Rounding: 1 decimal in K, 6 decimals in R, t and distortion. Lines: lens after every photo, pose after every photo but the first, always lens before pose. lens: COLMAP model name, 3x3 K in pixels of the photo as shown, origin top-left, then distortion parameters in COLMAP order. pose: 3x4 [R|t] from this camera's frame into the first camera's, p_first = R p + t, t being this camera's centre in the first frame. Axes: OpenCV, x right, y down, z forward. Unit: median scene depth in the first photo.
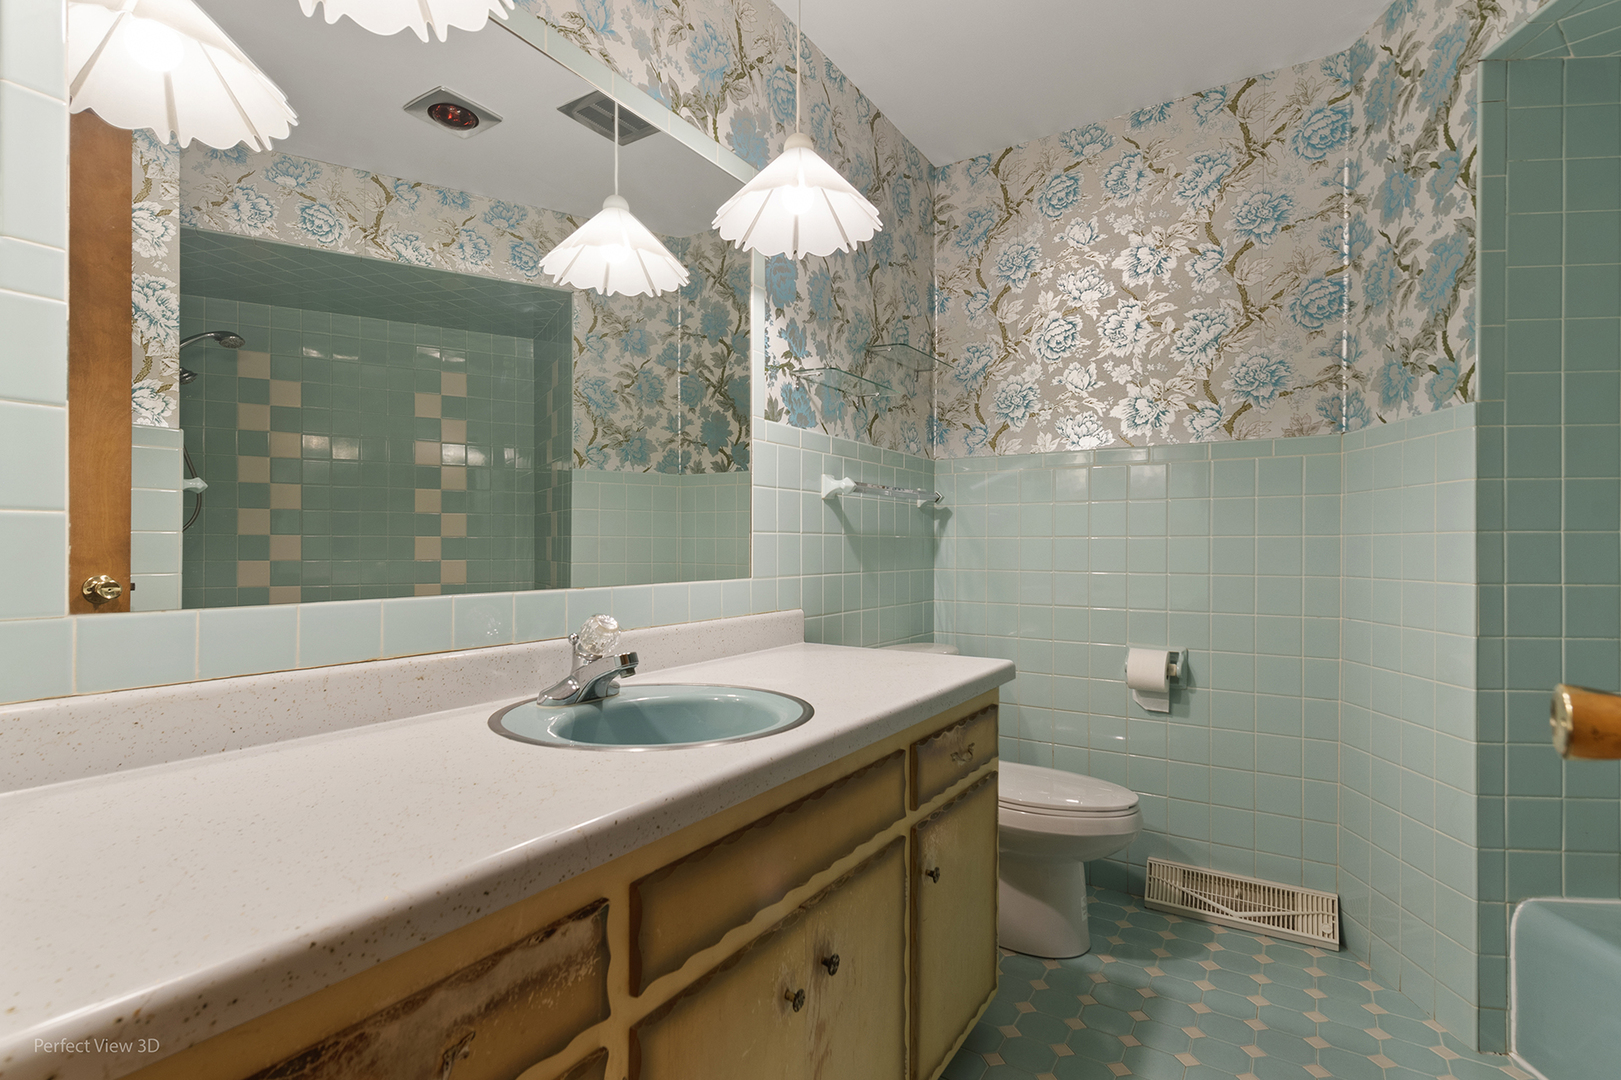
lens RADIAL K [[778.8, 0, 811.6], [0, 778.8, 543.7], [0, 0, 1]] dist [-0.003641, -0.000671]
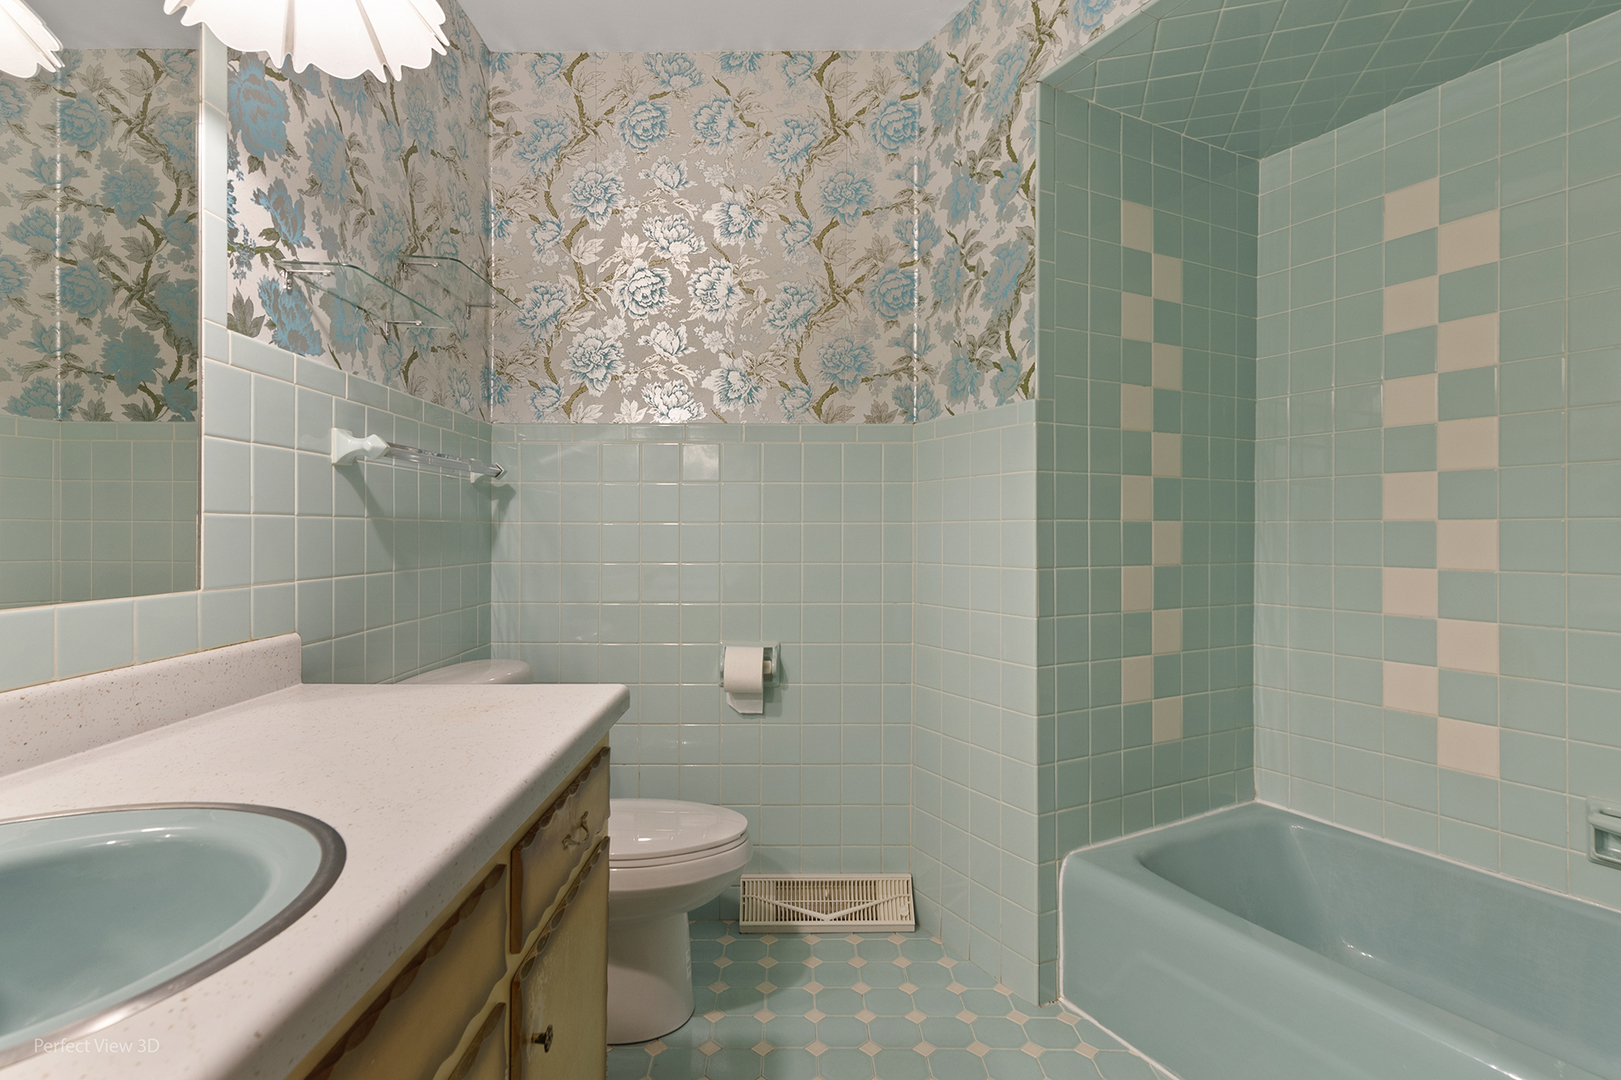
lens RADIAL K [[821.4, 0, 803.3], [0, 821.4, 529.8], [0, 0, 1]] dist [0.017751, -0.006601]
pose [[0.851268, 0.000561, 0.524731, -0.012164], [-0.001119, 0.999999, 0.000746, -0.001848], [-0.524730, -0.001222, 0.851268, 0.156763]]
